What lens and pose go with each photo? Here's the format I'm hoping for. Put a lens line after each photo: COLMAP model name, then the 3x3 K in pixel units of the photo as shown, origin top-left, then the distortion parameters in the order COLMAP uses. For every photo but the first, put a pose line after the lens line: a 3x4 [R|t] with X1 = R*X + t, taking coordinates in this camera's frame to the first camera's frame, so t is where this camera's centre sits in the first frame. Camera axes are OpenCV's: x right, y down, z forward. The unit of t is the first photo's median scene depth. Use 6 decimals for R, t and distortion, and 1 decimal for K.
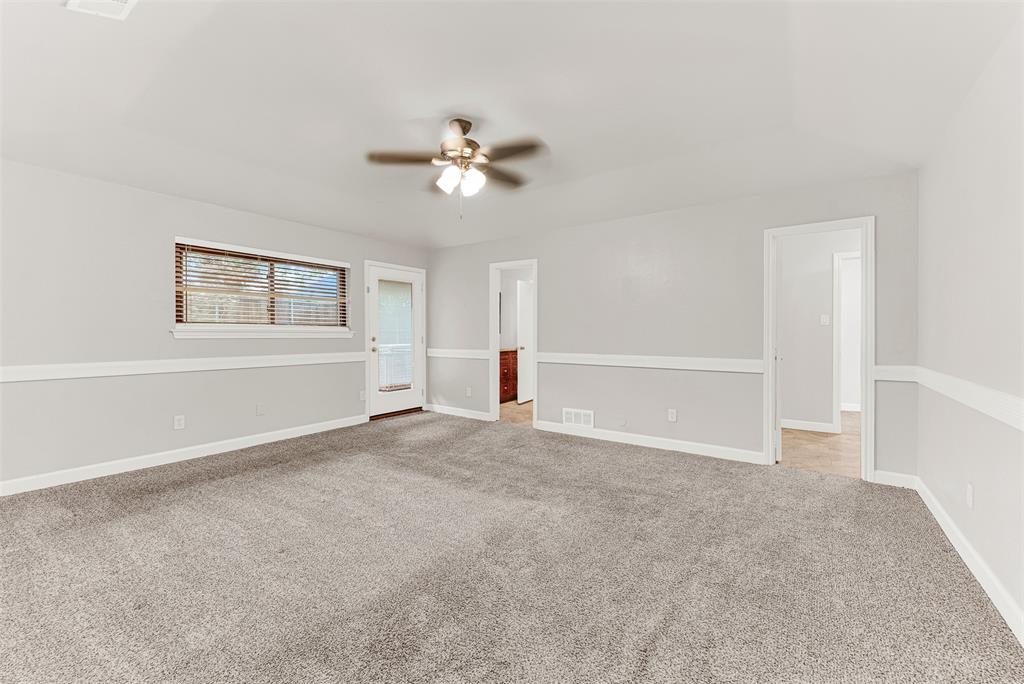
lens RADIAL K [[417.0, 0, 514.9], [0, 417.0, 330.1], [0, 0, 1]] dist [-0.000586, -0.000178]
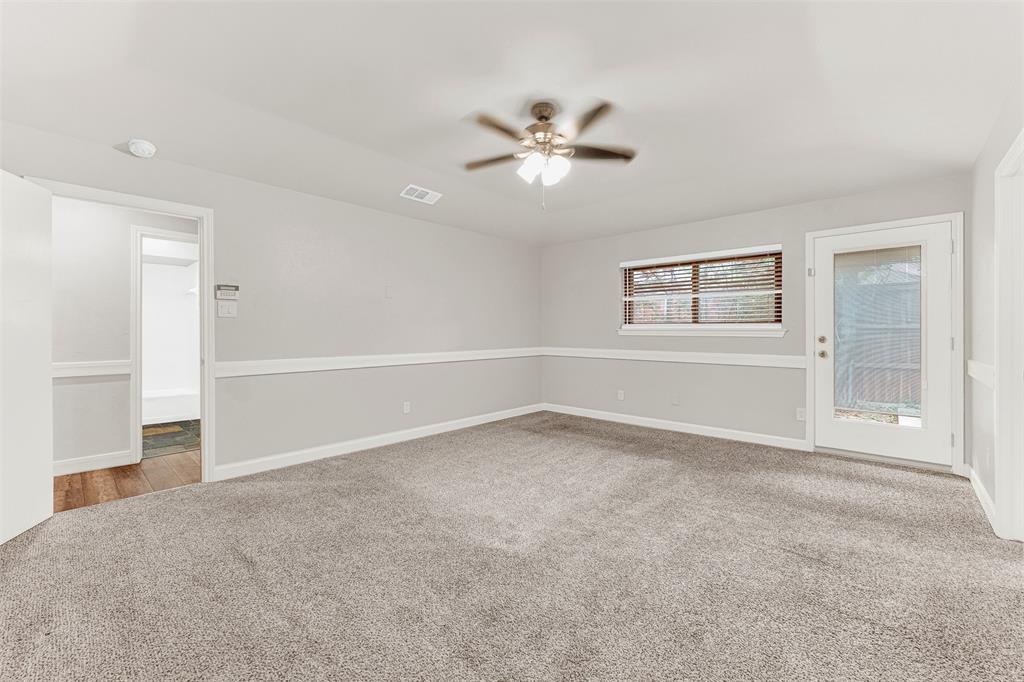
lens RADIAL K [[417.0, 0, 514.9], [0, 417.0, 329.1], [0, 0, 1]] dist [-0.000586, -0.000178]
pose [[-0.119720, -0.007508, -0.992779, 0.556286], [0.006732, 0.999942, -0.008374, 0.007732], [0.992785, -0.007686, -0.119663, 0.718292]]
